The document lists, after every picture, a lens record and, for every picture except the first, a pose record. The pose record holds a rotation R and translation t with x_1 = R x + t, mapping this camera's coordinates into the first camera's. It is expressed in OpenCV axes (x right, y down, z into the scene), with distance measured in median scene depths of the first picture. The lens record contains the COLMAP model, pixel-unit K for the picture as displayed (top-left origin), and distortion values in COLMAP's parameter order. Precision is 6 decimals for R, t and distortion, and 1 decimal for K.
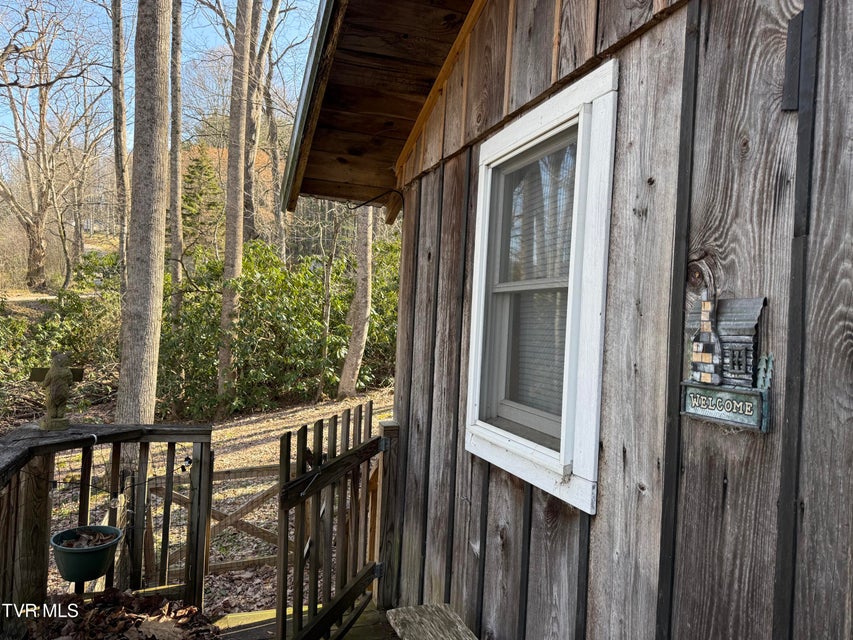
lens RADIAL K [[606.8, 0, 426.5], [0, 606.8, 320.0], [0, 0, 1]] dist [-0.003985, -0.000095]
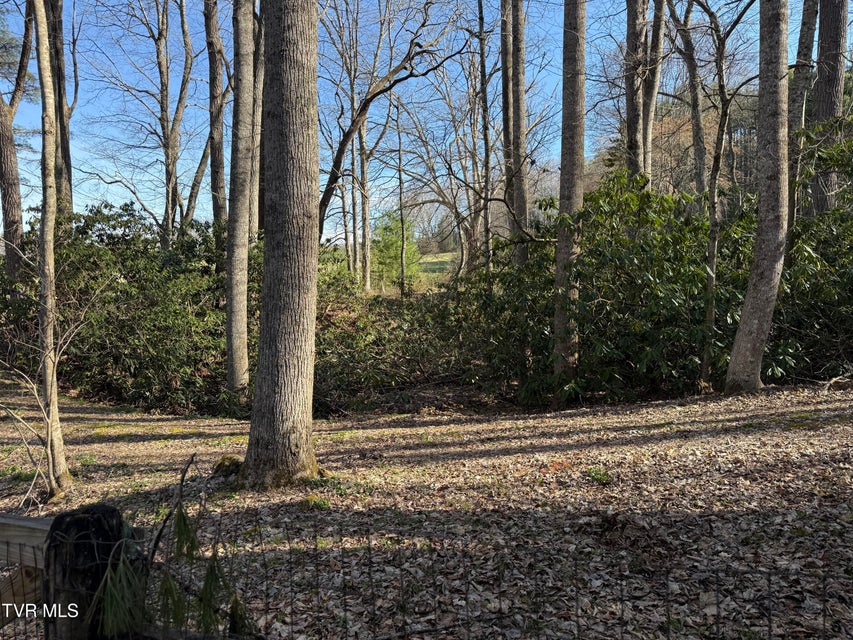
lens RADIAL K [[593.3, 0, 426.5], [0, 593.3, 320.0], [0, 0, 1]] dist [0.068134, -0.095052]
pose [[0.773204, -0.011823, -0.634047, -0.003722], [0.028766, 0.999451, 0.016444, 0.075152], [0.633504, -0.030954, 0.773120, 0.650141]]
